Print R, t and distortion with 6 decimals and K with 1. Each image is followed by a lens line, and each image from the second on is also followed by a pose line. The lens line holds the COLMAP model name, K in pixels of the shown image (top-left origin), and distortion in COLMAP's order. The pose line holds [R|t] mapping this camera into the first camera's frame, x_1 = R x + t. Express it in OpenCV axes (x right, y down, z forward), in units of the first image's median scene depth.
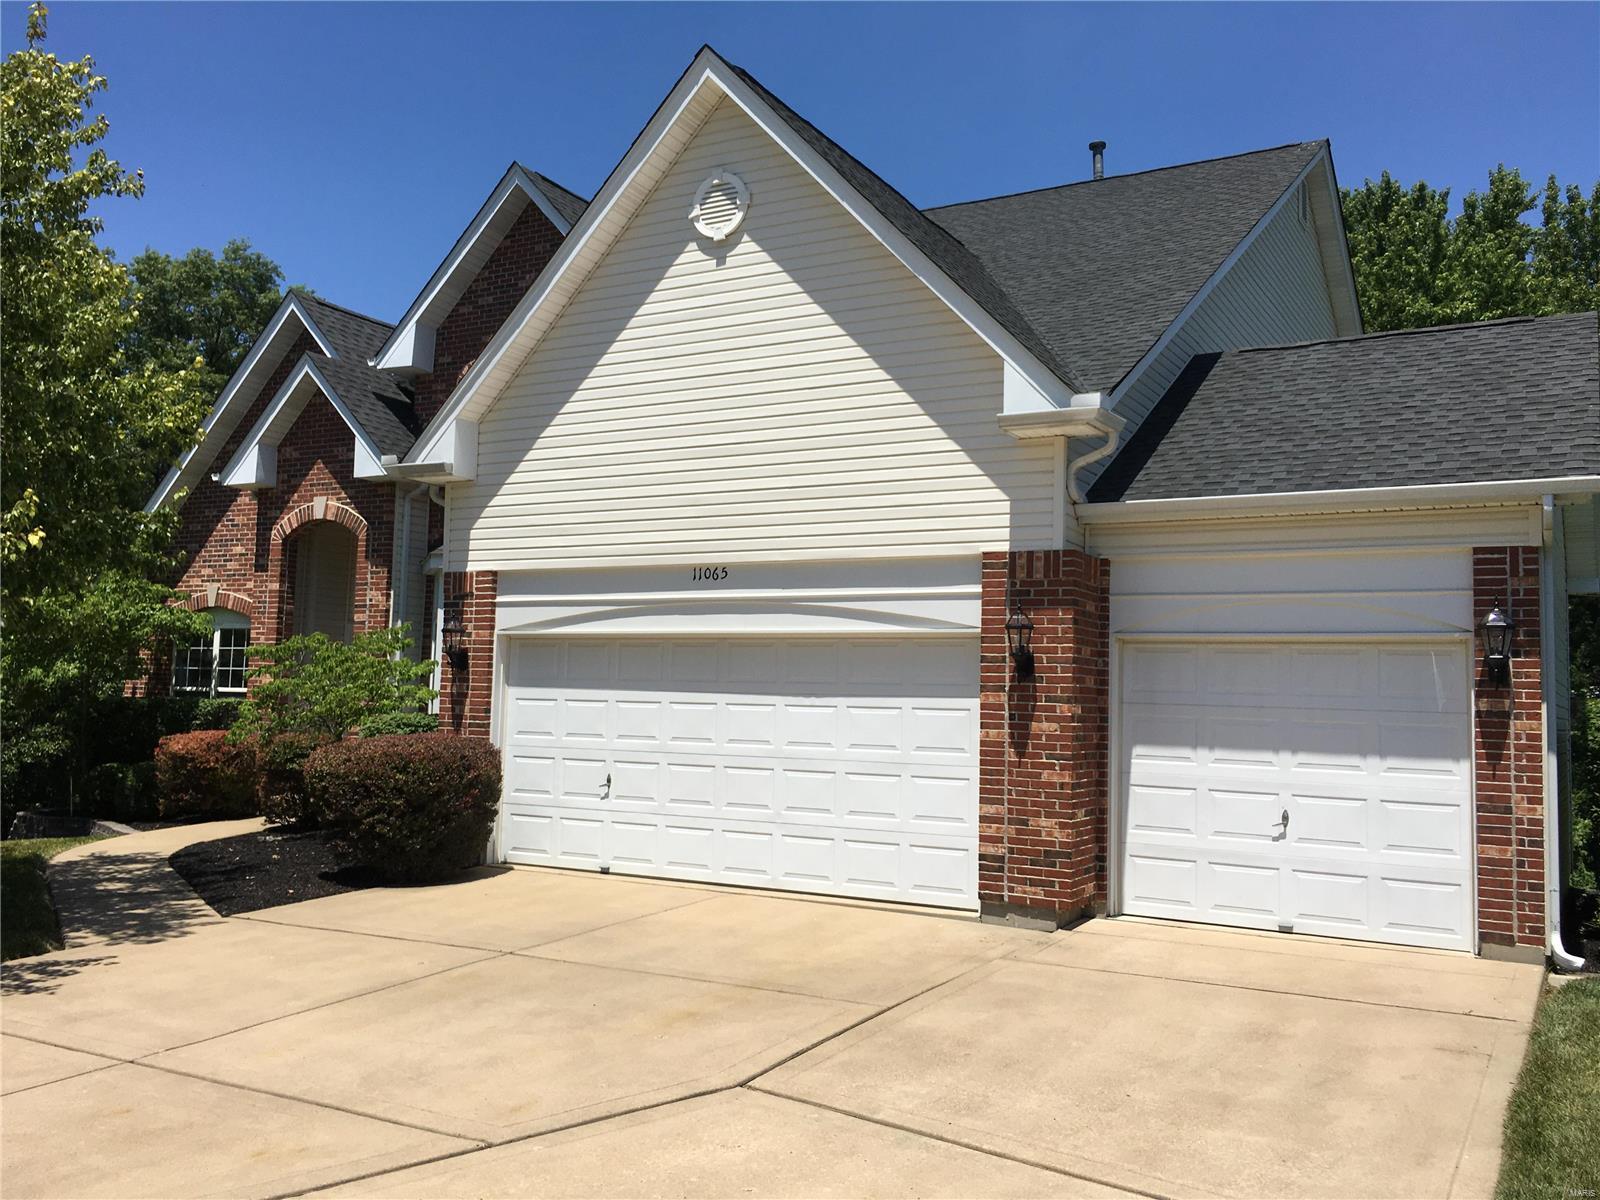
lens RADIAL K [[1375.3, 0, 806.7], [0, 1375.3, 600.8], [0, 0, 1]] dist [0.060165, -0.075232]
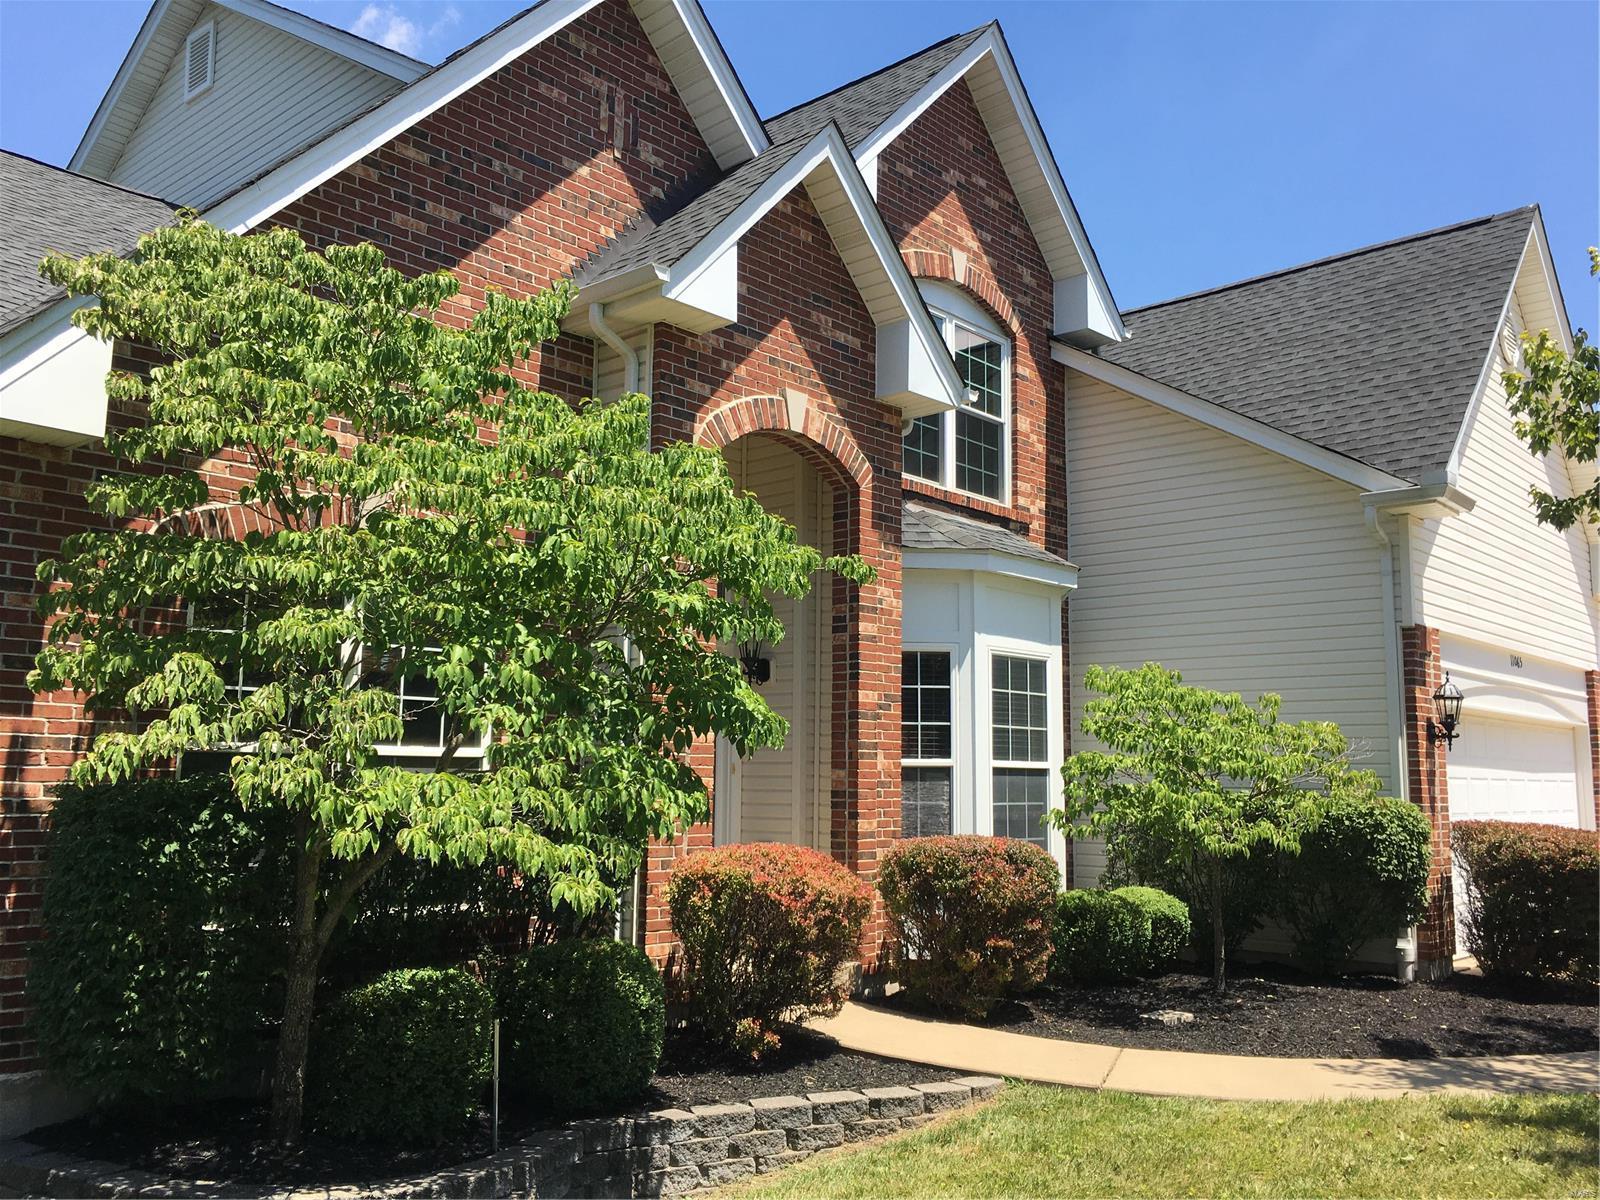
lens RADIAL K [[1375.3, 0, 799.3], [0, 1375.3, 601.4], [0, 0, 1]] dist [0.060165, -0.075232]
pose [[0.214592, 0.104199, 0.971130, -1.244017], [-0.079645, 0.992848, -0.088930, 0.075556], [-0.973451, -0.058262, 0.221357, 1.272913]]
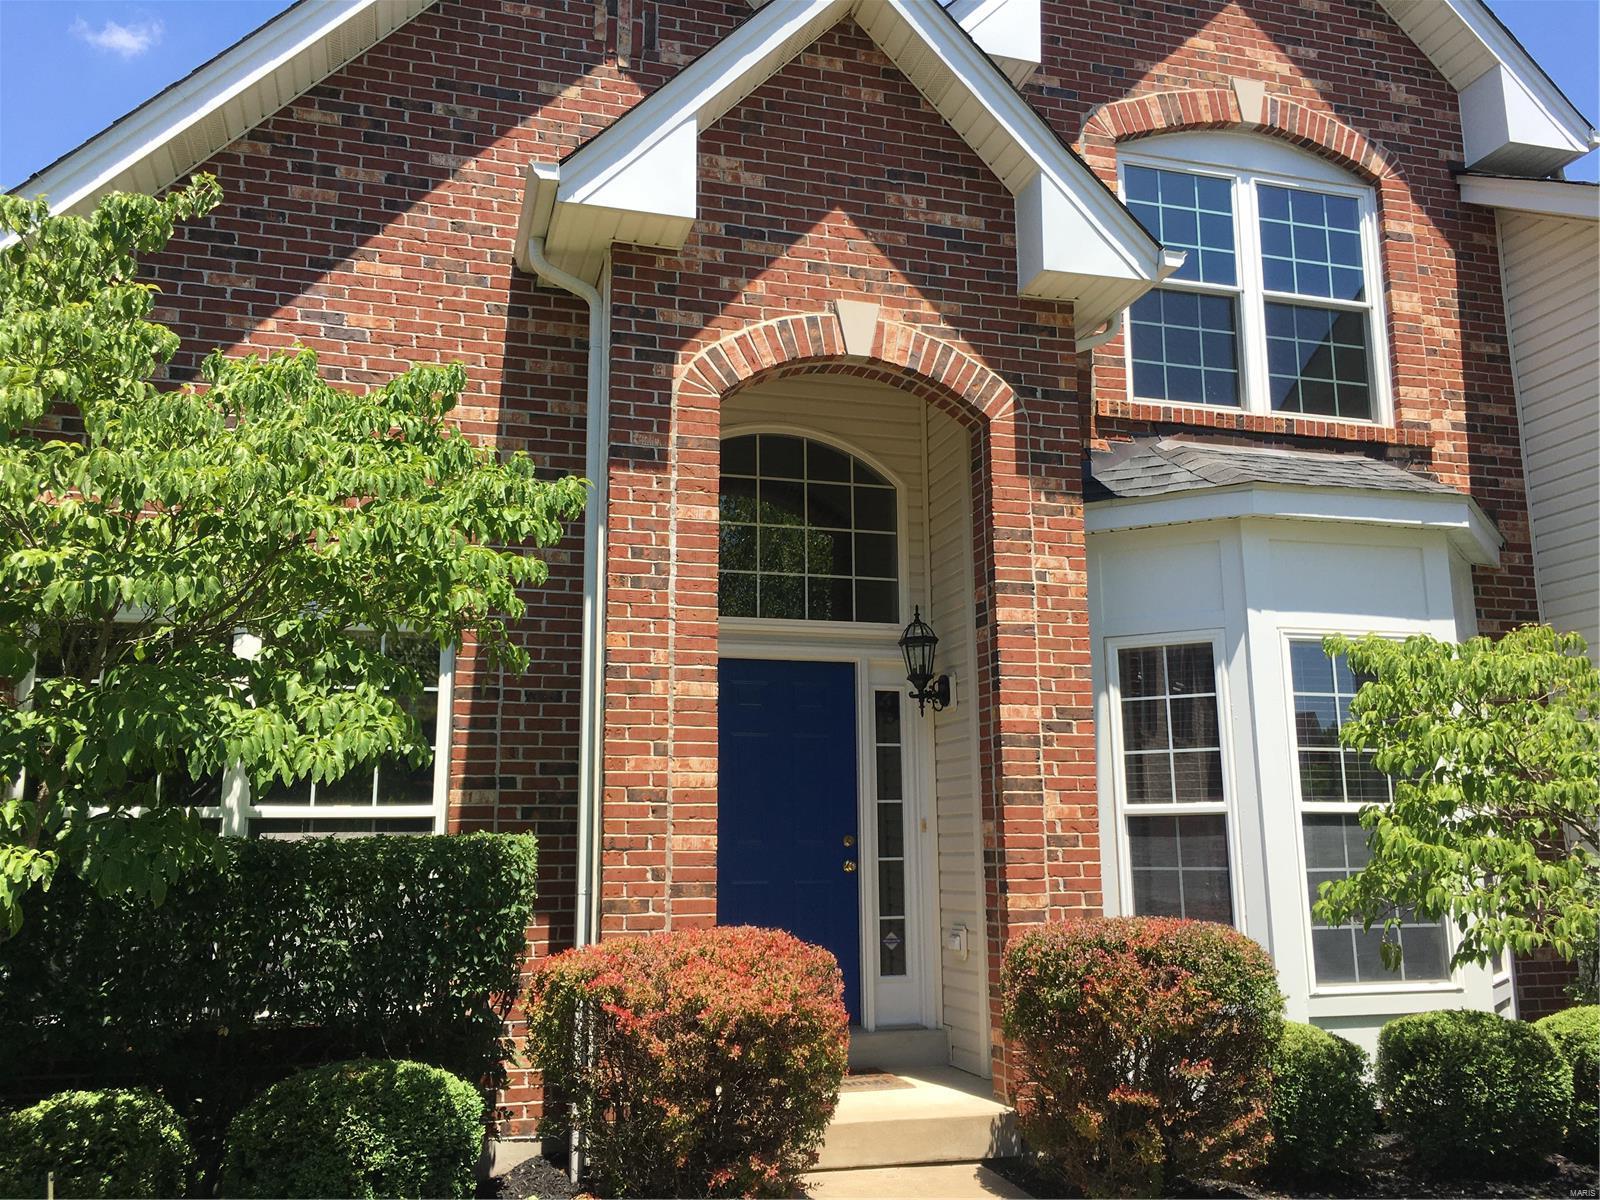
lens RADIAL K [[1375.3, 0, 805.5], [0, 1375.3, 598.8], [0, 0, 1]] dist [0.060165, -0.075232]
pose [[0.696288, 0.102305, 0.710434, -0.912085], [-0.028853, 0.992980, -0.114713, 0.076397], [-0.717182, 0.059375, 0.694352, 1.083157]]
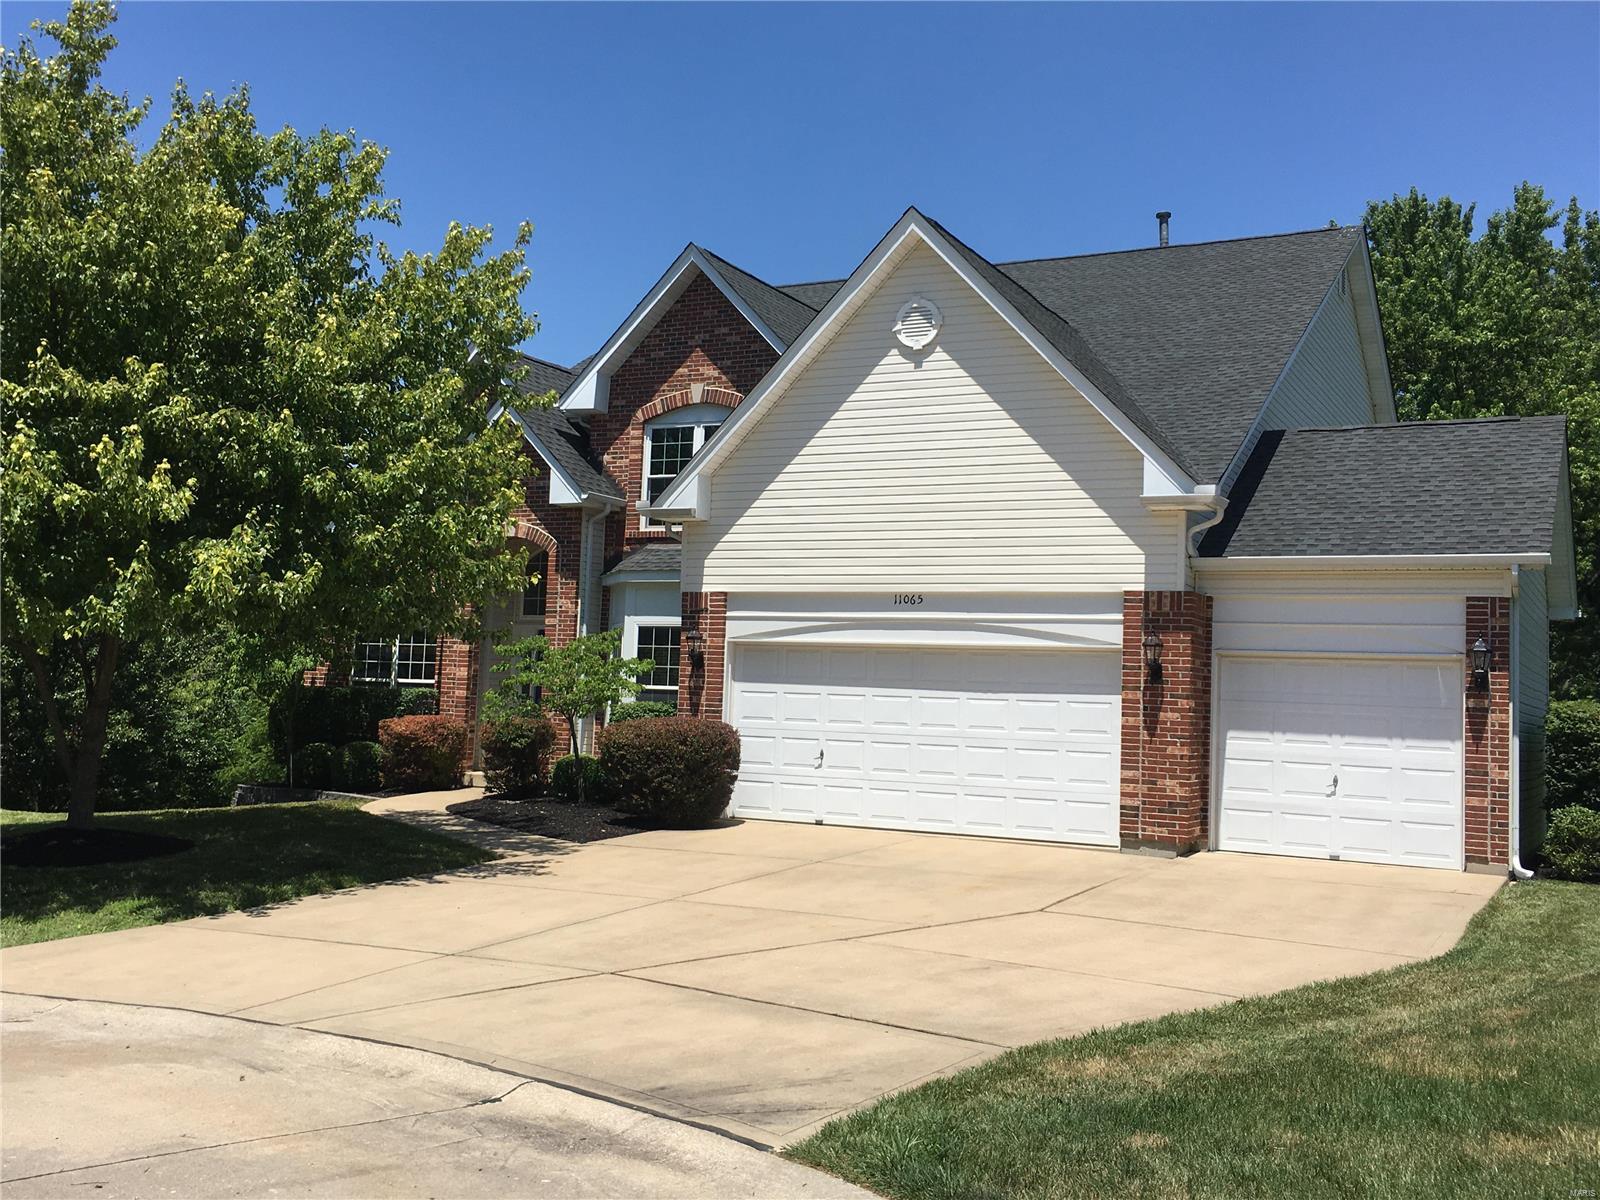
lens RADIAL K [[1587.6, 0, 798.6], [0, 1587.6, 593.4], [0, 0, 1]] dist [0.034317, 0.000000]
pose [[0.999375, 0.014961, 0.032032, -0.218293], [-0.015102, 0.999877, 0.004142, -0.029530], [-0.031966, -0.004623, 0.999478, -0.518271]]
